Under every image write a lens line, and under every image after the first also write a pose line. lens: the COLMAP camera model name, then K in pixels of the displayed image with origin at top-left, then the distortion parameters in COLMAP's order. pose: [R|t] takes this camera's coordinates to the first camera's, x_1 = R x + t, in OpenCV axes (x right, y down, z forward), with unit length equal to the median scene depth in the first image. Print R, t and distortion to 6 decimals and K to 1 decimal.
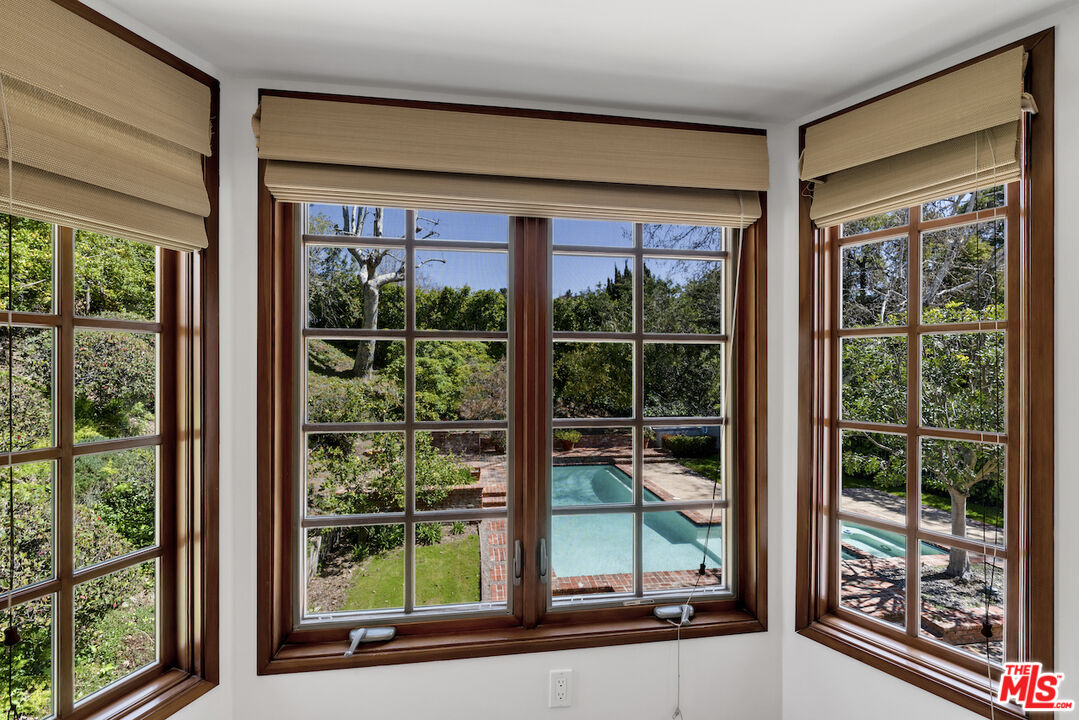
lens RADIAL K [[439.6, 0, 532.2], [0, 439.6, 363.8], [0, 0, 1]] dist [-0.001003, -0.000117]
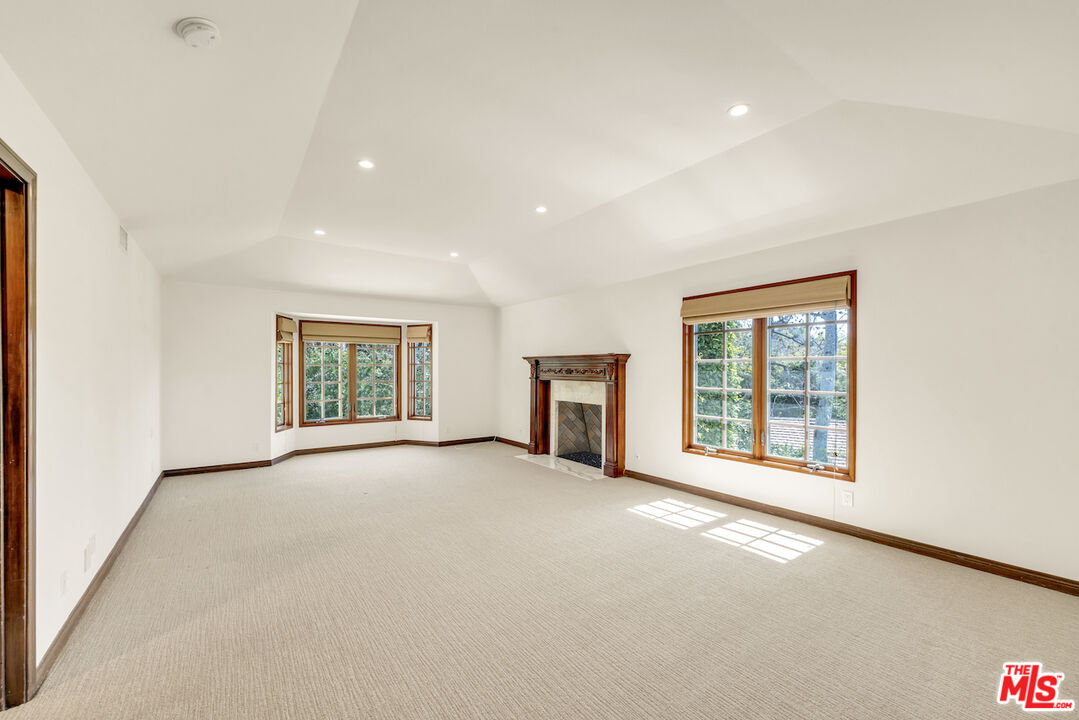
lens RADIAL K [[436.8, 0, 540.7], [0, 436.8, 369.9], [0, 0, 1]] dist [0.013274, 0.000236]
pose [[0.880813, -0.002726, 0.473456, -0.517304], [0.005489, 0.999975, -0.004455, 0.032830], [-0.473433, 0.006522, 0.880806, -4.762809]]
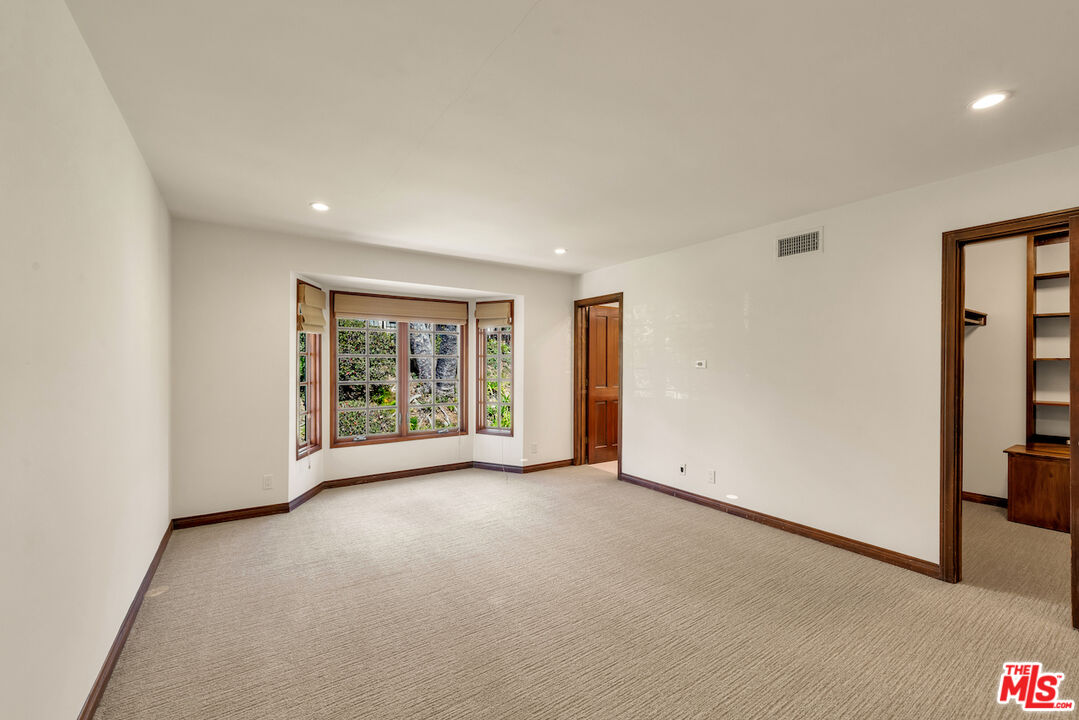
lens RADIAL K [[436.8, 0, 540.7], [0, 436.8, 369.9], [0, 0, 1]] dist [0.013274, 0.000236]
pose [[0.896471, -0.005225, 0.443071, -0.616586], [0.000682, 0.999946, 0.010412, 0.010519], [-0.443101, -0.009032, 0.896426, -2.839937]]
